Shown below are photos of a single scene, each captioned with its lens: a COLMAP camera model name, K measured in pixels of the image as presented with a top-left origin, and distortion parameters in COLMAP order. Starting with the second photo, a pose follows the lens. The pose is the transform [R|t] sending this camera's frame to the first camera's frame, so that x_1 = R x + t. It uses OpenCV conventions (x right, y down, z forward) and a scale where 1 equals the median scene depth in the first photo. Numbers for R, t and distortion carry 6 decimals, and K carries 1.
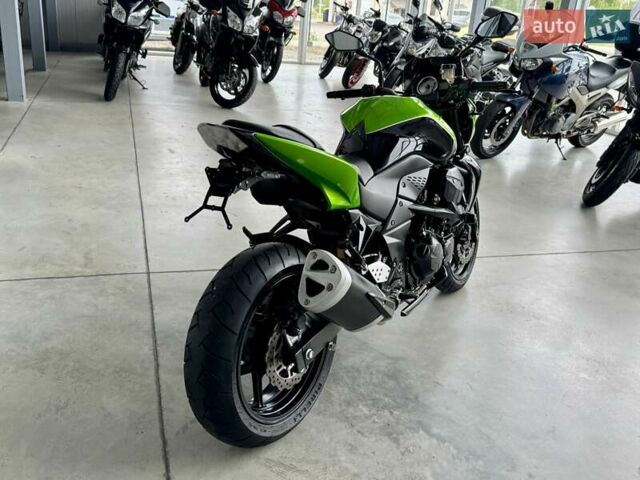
lens RADIAL K [[632.6, 0, 305.1], [0, 632.6, 241.8], [0, 0, 1]] dist [0.125544, -0.265111]
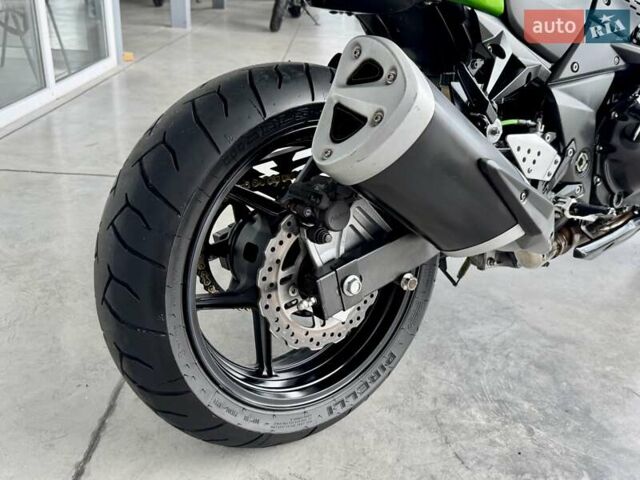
lens RADIAL K [[632.6, 0, 305.1], [0, 632.6, 241.8], [0, 0, 1]] dist [0.125544, -0.265111]
pose [[0.952129, 0.101798, -0.288250, 0.097615], [-0.093433, 0.994711, 0.042668, 0.110421], [0.291068, -0.013694, 0.956604, 0.455962]]
